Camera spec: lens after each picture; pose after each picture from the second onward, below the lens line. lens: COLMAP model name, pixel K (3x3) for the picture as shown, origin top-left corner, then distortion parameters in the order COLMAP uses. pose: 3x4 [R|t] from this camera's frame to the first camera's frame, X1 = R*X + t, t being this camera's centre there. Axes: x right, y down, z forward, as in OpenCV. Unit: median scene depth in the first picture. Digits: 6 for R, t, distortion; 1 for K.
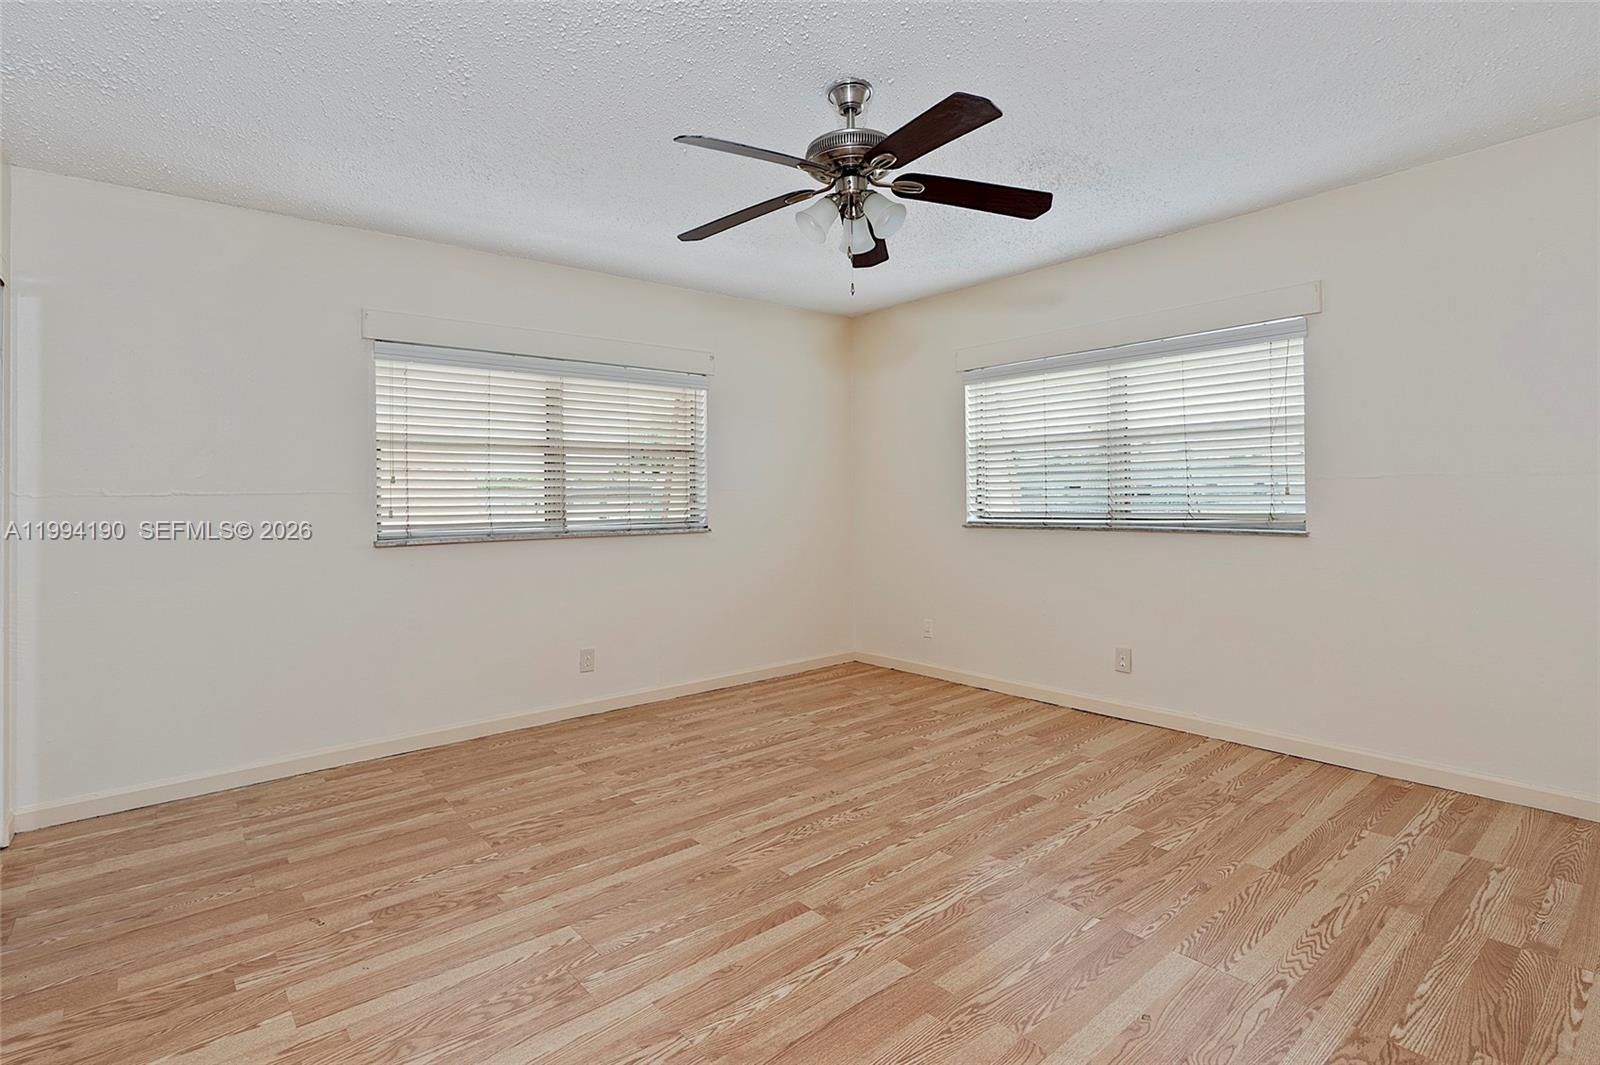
lens RADIAL K [[773.7, 0, 795.6], [0, 773.7, 523.3], [0, 0, 1]] dist [-0.005458, 0.002724]
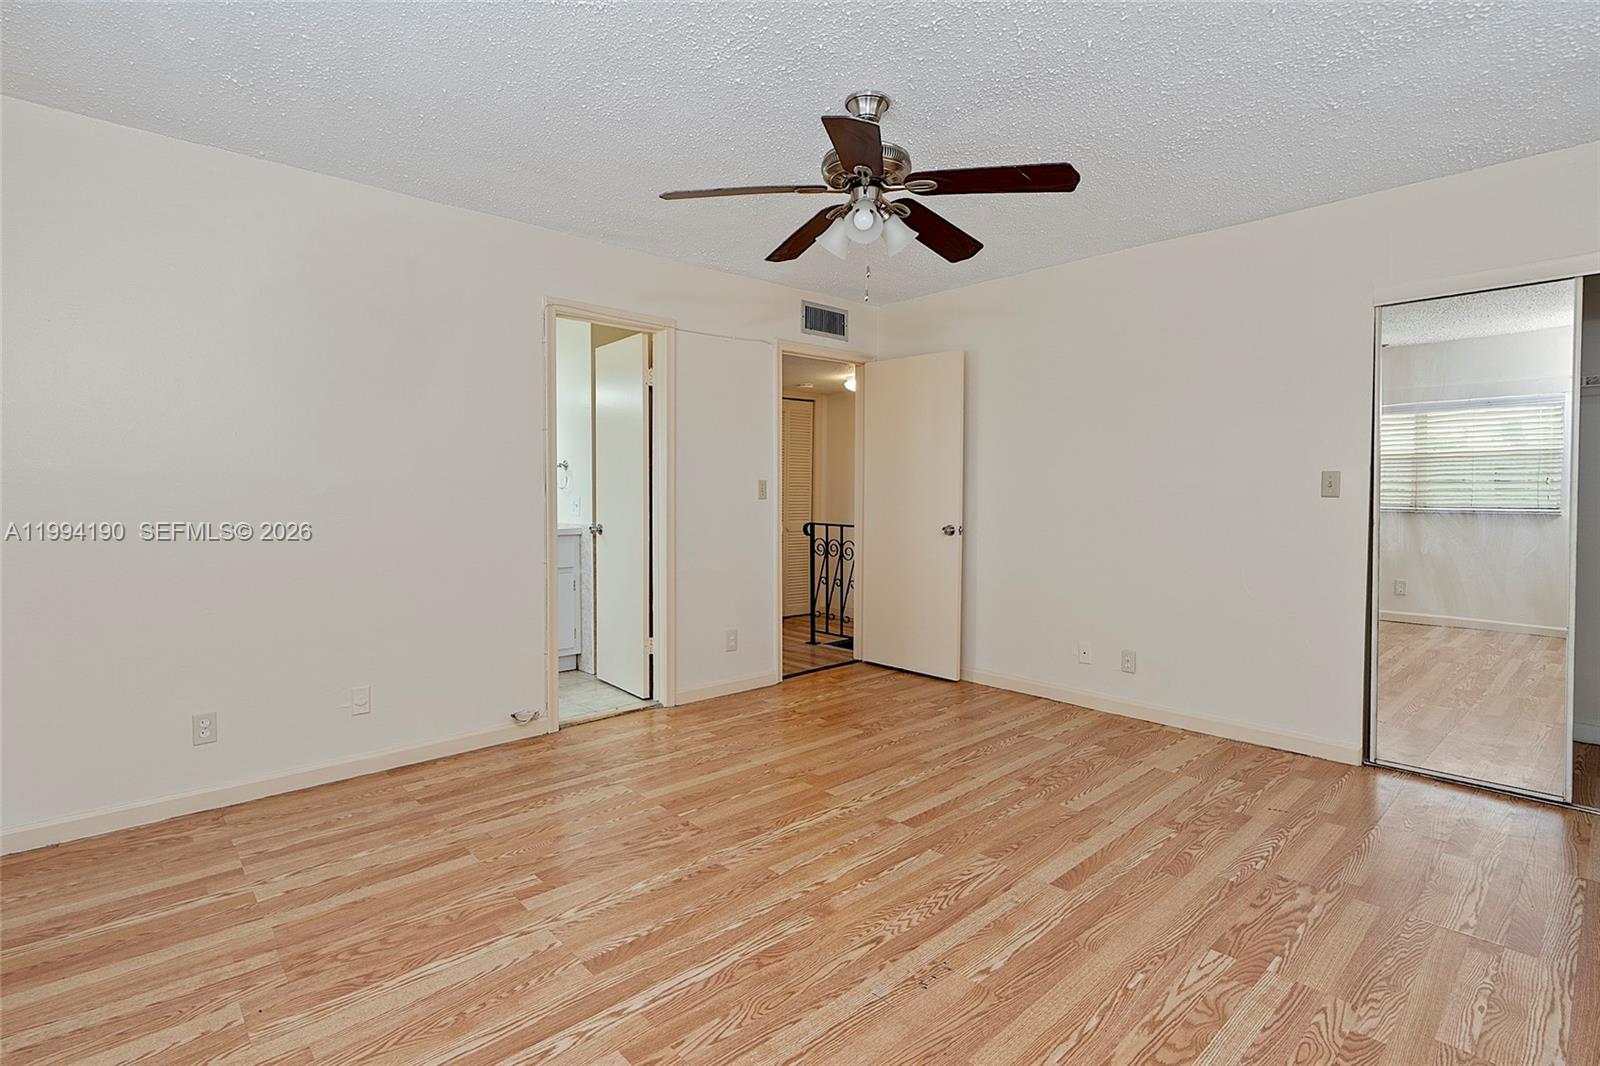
lens RADIAL K [[773.7, 0, 774.4], [0, 773.7, 496.8], [0, 0, 1]] dist [-0.005458, 0.002724]
pose [[-0.999813, 0.015909, -0.010986, 0.178328], [0.015491, 0.999190, 0.037130, -0.055480], [0.011568, 0.036953, -0.999250, 1.737212]]
